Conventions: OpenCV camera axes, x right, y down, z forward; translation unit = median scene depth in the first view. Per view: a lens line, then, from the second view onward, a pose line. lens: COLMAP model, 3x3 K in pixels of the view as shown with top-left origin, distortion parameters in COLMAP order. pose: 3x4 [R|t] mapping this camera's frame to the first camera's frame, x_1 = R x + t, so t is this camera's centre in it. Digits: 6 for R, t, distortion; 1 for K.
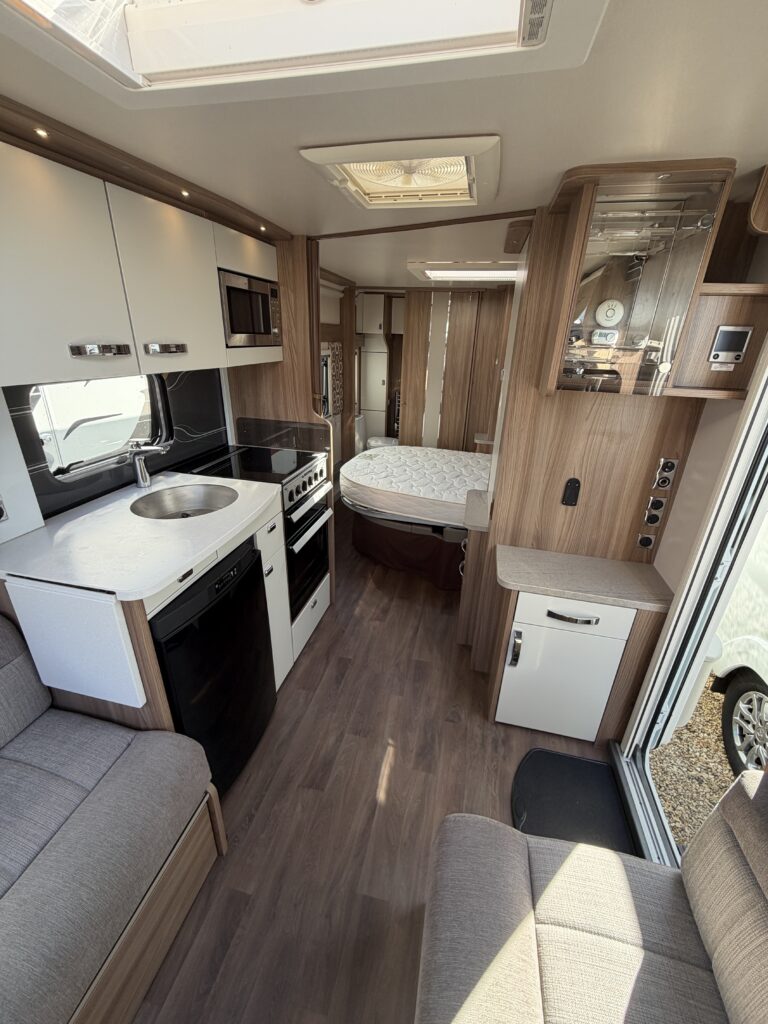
lens RADIAL K [[411.3, 0, 384.6], [0, 411.3, 510.6], [0, 0, 1]] dist [-0.002269, 0.000444]
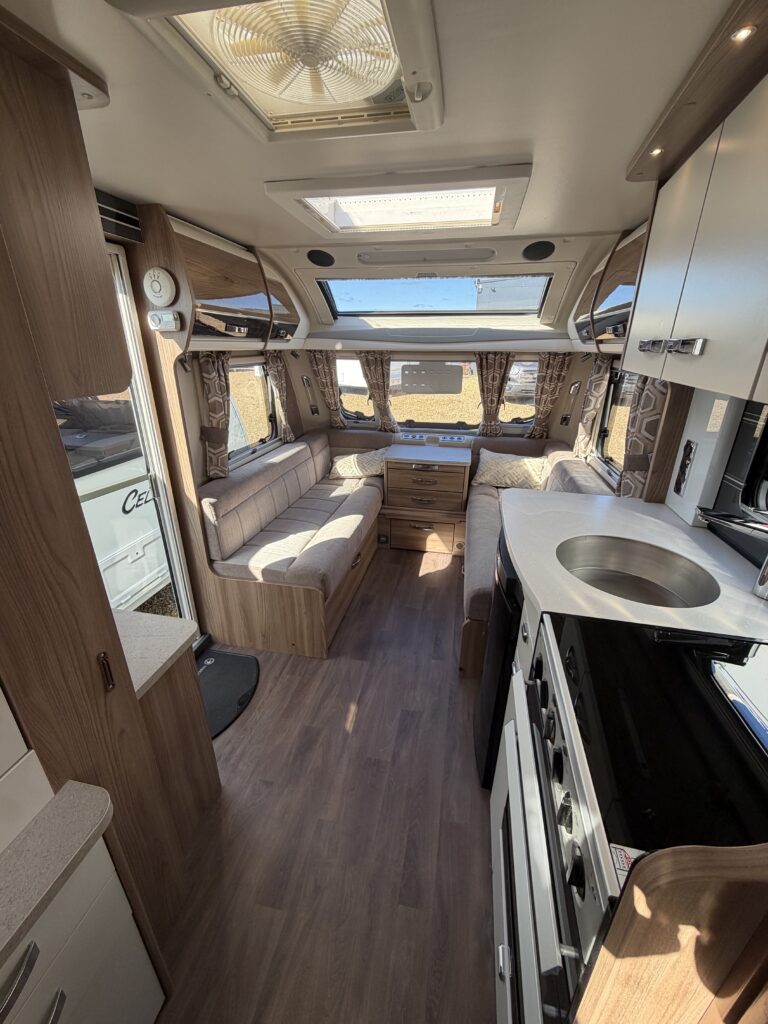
lens RADIAL K [[411.3, 0, 385.9], [0, 411.3, 510.2], [0, 0, 1]] dist [-0.002269, 0.000444]
pose [[-0.998916, -0.026890, -0.037987, -0.040840], [-0.045840, 0.709587, 0.703126, -0.539948], [0.008048, 0.704105, -0.710050, 1.375824]]
